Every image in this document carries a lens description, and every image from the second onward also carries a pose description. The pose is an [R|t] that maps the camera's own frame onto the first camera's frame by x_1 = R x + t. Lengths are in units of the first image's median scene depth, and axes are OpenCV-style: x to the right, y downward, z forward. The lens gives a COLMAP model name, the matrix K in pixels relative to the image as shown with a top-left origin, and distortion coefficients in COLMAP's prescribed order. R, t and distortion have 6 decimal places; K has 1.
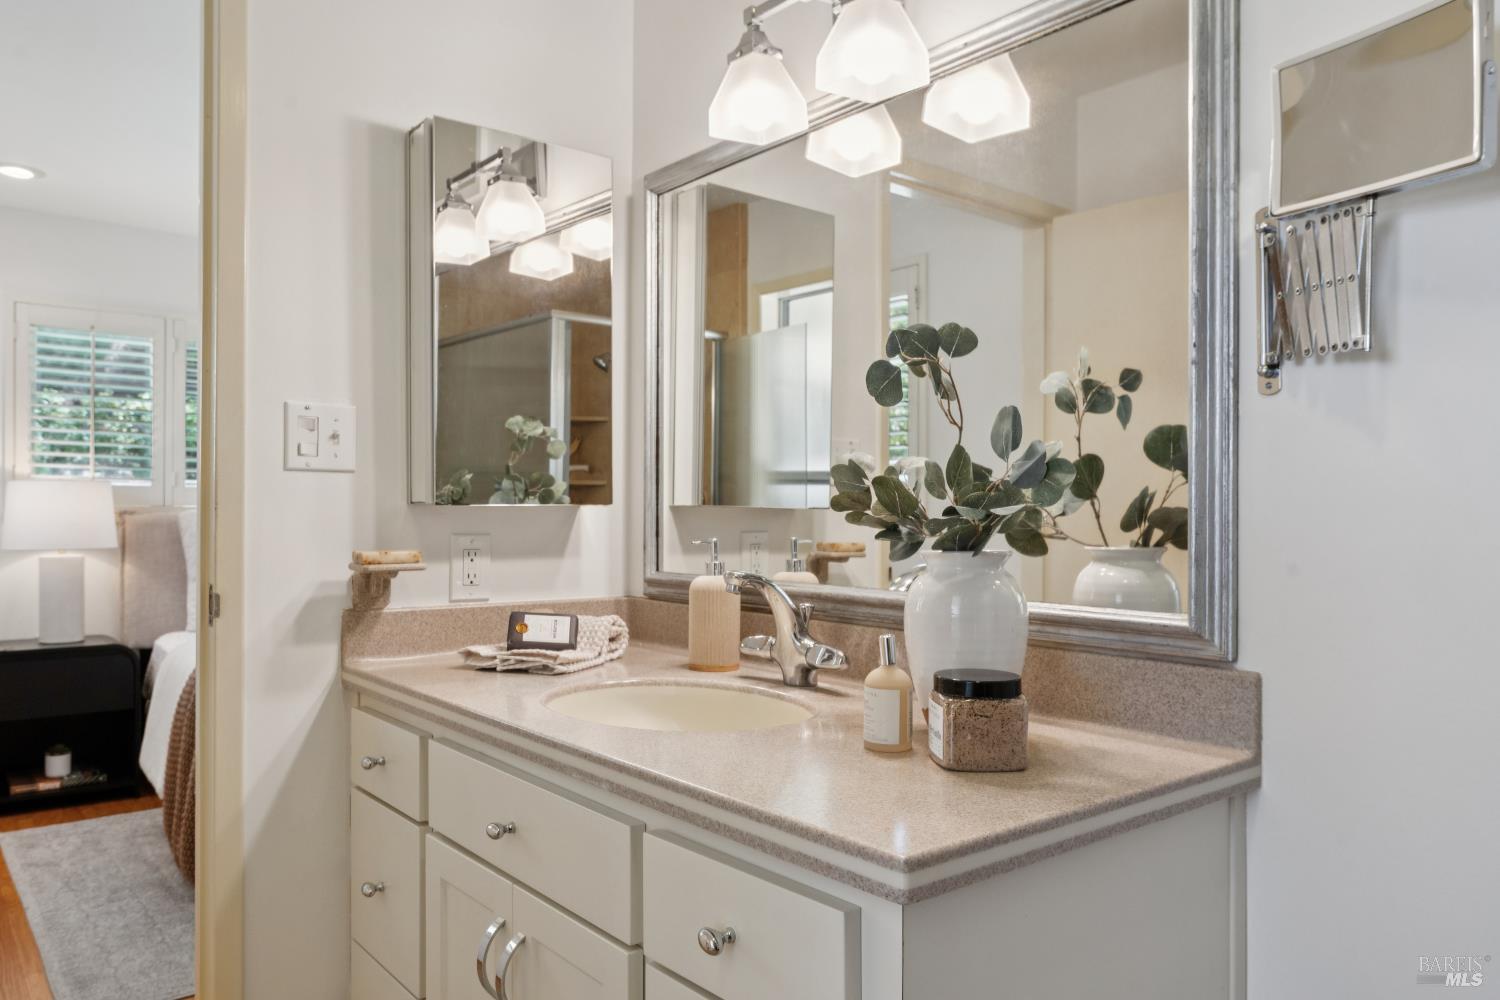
lens RADIAL K [[1058.3, 0, 751.2], [0, 1058.3, 525.3], [0, 0, 1]] dist [-0.031569, 0.001613]
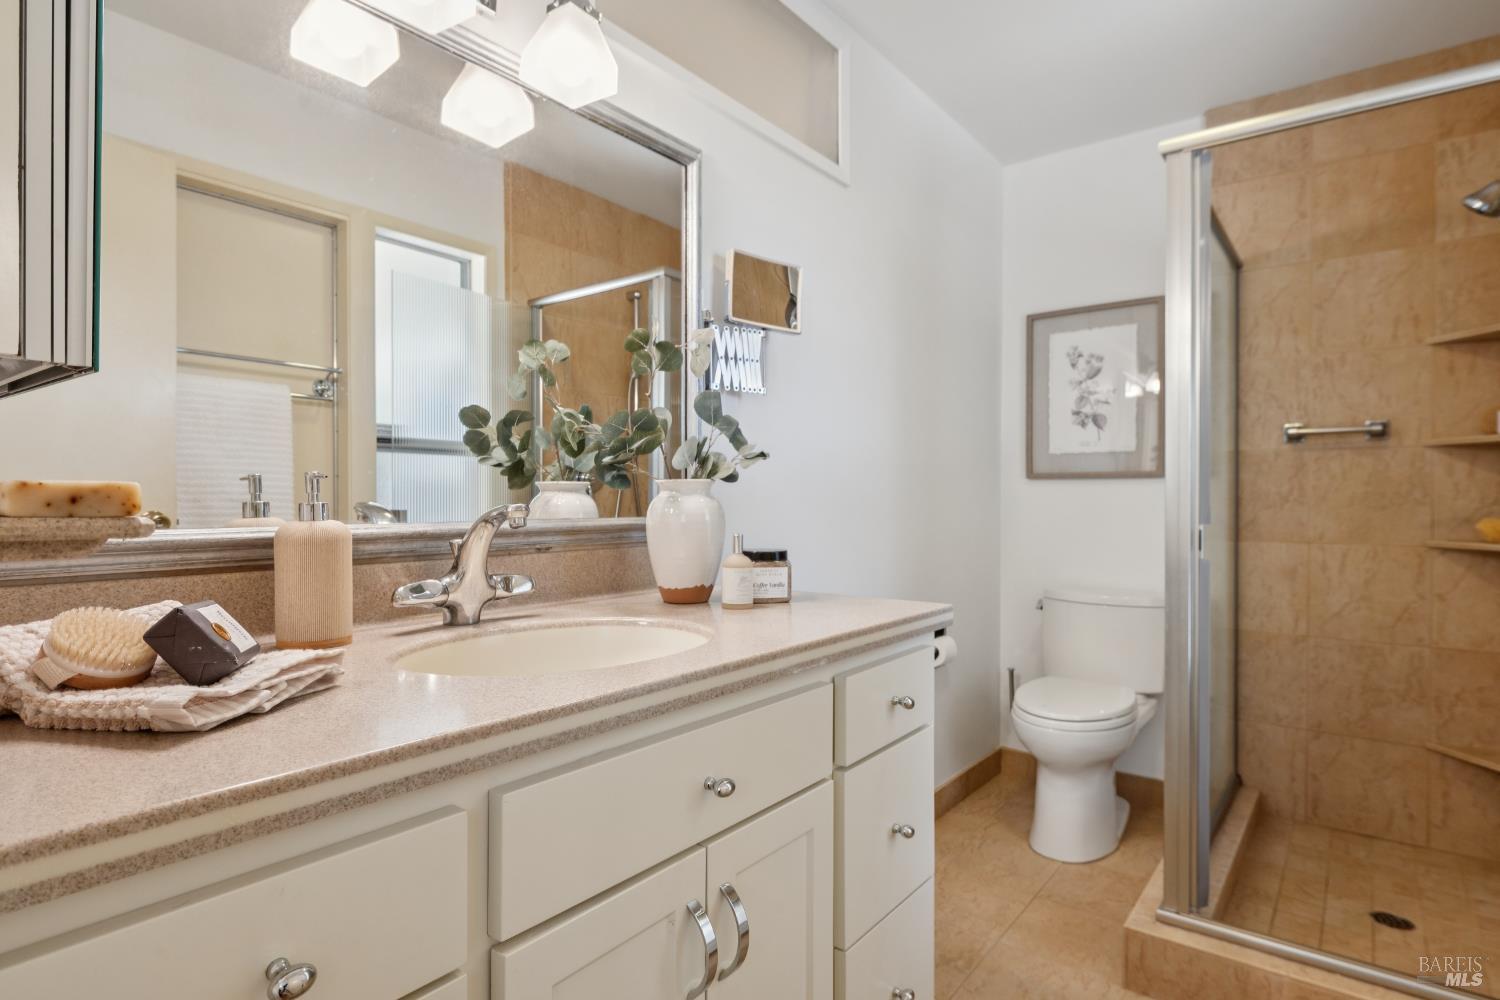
lens RADIAL K [[811.3, 0, 750.0], [0, 811.3, 500.0], [0, 0, 1]] dist [0.000056, -0.000039]
pose [[-0.235604, -0.007744, 0.971818, -0.716176], [0.008435, 0.999914, 0.010013, 0.031635], [-0.971812, 0.010556, -0.235519, 0.895469]]
